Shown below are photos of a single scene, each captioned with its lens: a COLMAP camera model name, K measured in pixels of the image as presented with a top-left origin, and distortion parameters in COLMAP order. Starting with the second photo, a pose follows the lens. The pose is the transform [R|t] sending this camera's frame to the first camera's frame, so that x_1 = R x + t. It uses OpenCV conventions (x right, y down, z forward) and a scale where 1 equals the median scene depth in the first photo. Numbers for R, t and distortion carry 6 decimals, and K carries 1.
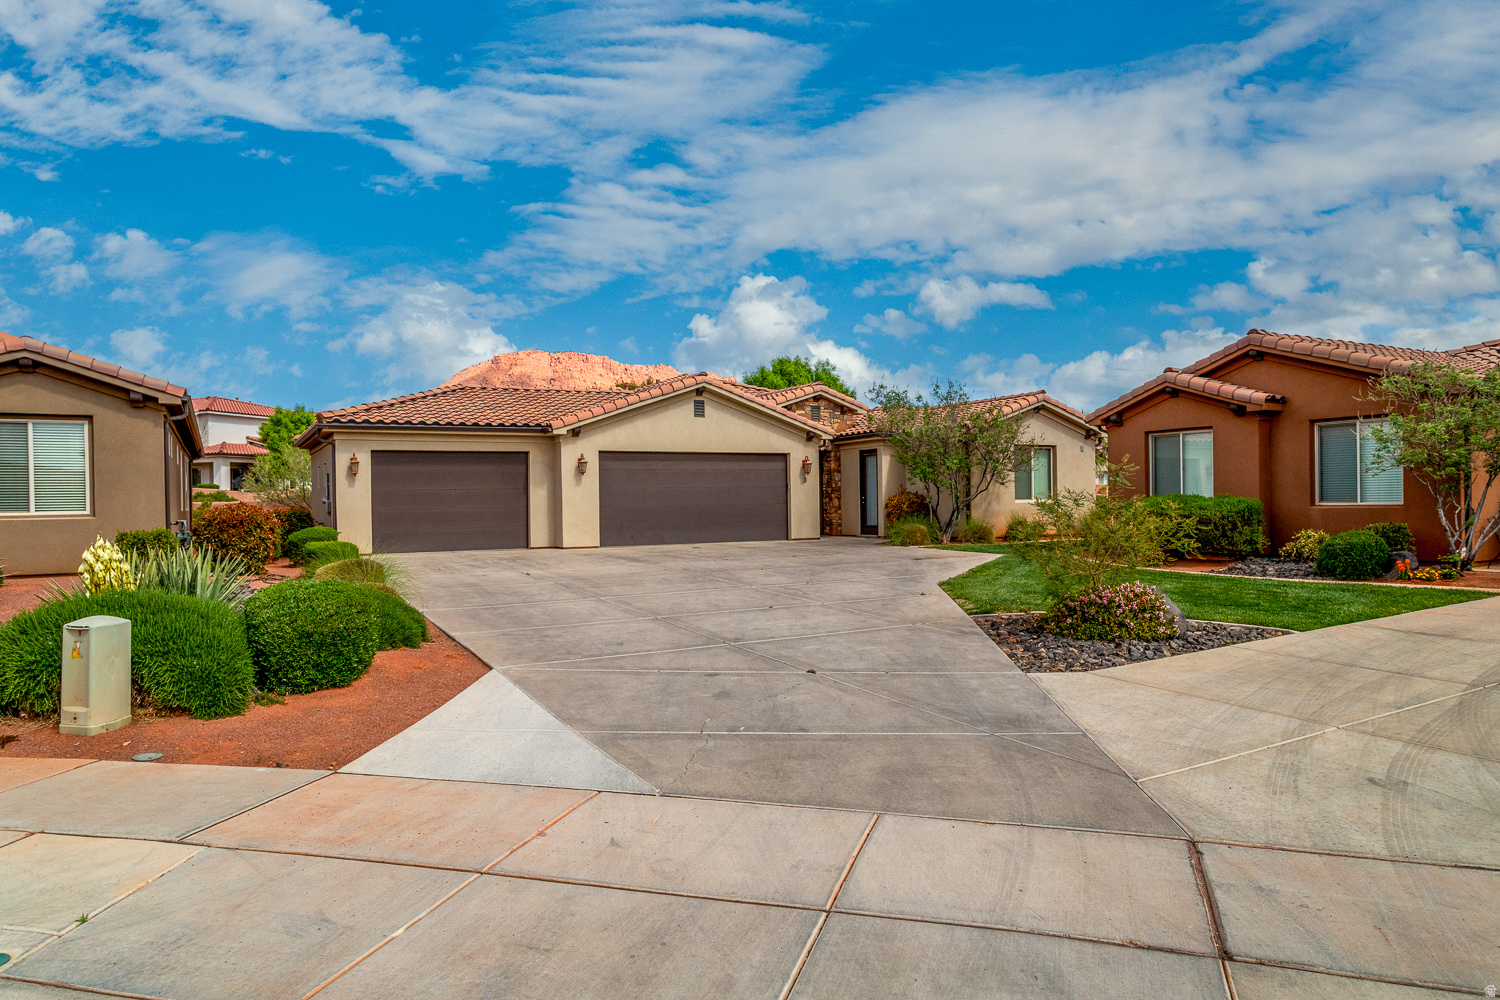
lens RADIAL K [[888.2, 0, 750.0], [0, 888.2, 500.0], [0, 0, 1]] dist [-0.005140, -0.000497]
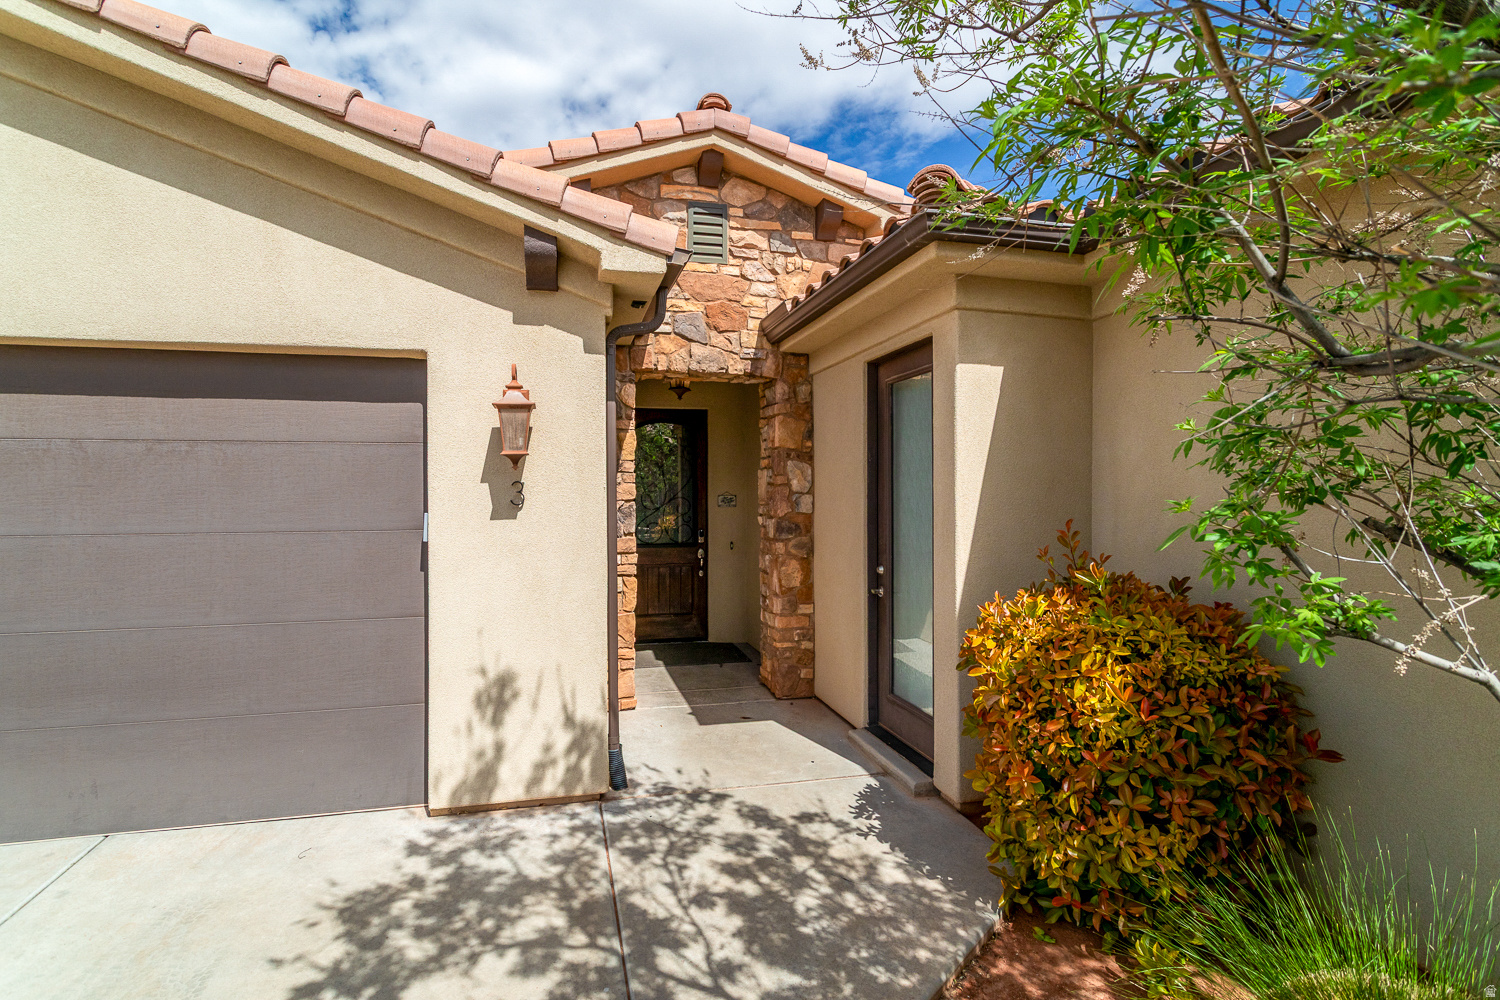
lens RADIAL K [[707.6, 0, 719.6], [0, 707.6, 494.9], [0, 0, 1]] dist [0.000379, 0.000891]
pose [[0.963856, 0.010717, -0.266209, 0.149432], [-0.008984, 0.999930, 0.007727, -0.025079], [0.266273, -0.005056, 0.963884, 0.897269]]
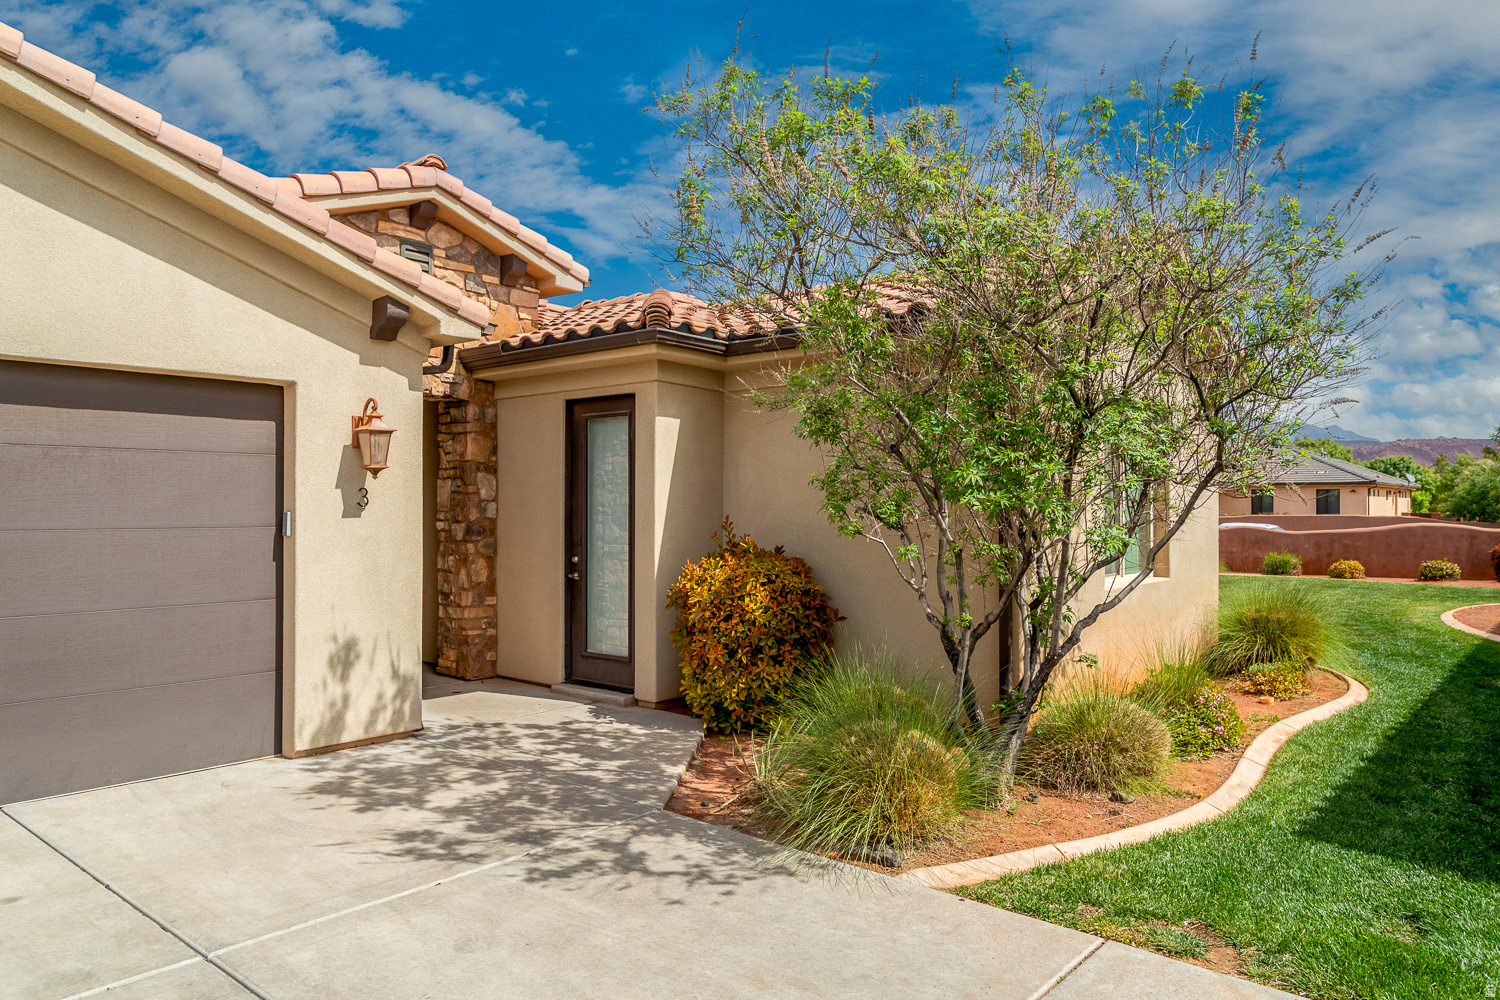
lens RADIAL K [[1010.9, 0, 707.5], [0, 1010.9, 501.7], [0, 0, 1]] dist [-0.003775, 0.000814]
pose [[0.940262, 0.017849, 0.339984, 0.058904], [-0.015794, 0.999836, -0.008810, -0.021560], [-0.340085, 0.002914, 0.940390, 0.734109]]
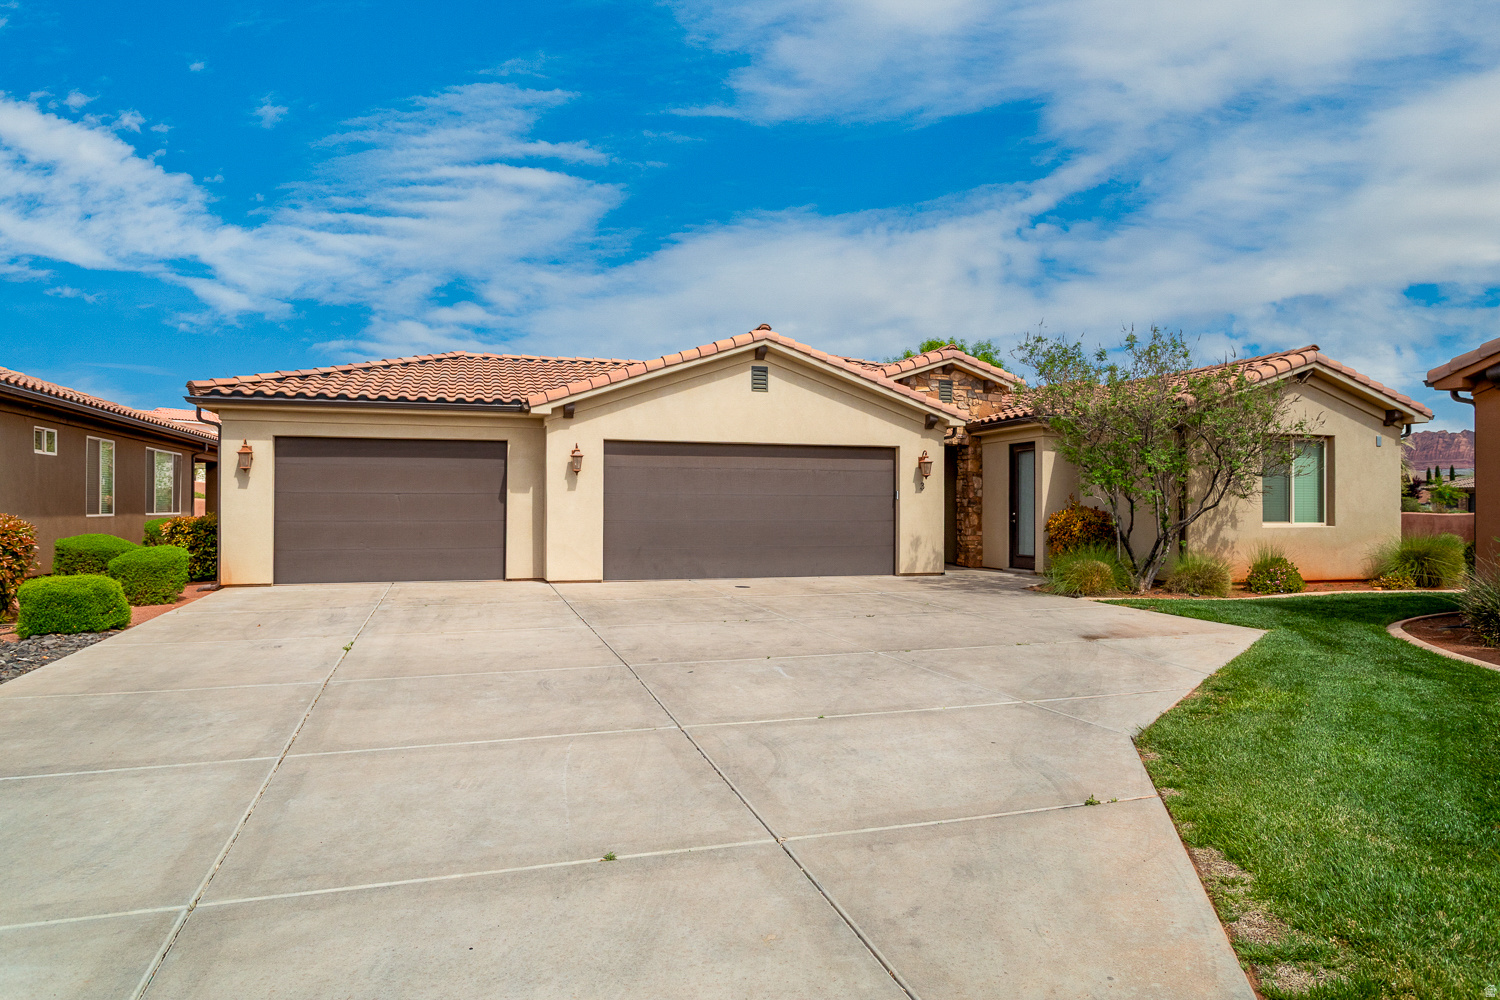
lens RADIAL K [[888.2, 0, 750.0], [0, 888.2, 500.0], [0, 0, 1]] dist [-0.005140, -0.000497]
pose [[0.981055, 0.015690, -0.193091, 0.066471], [-0.017051, 0.999840, -0.005387, -0.006636], [0.192975, 0.008578, 0.981166, 0.324060]]
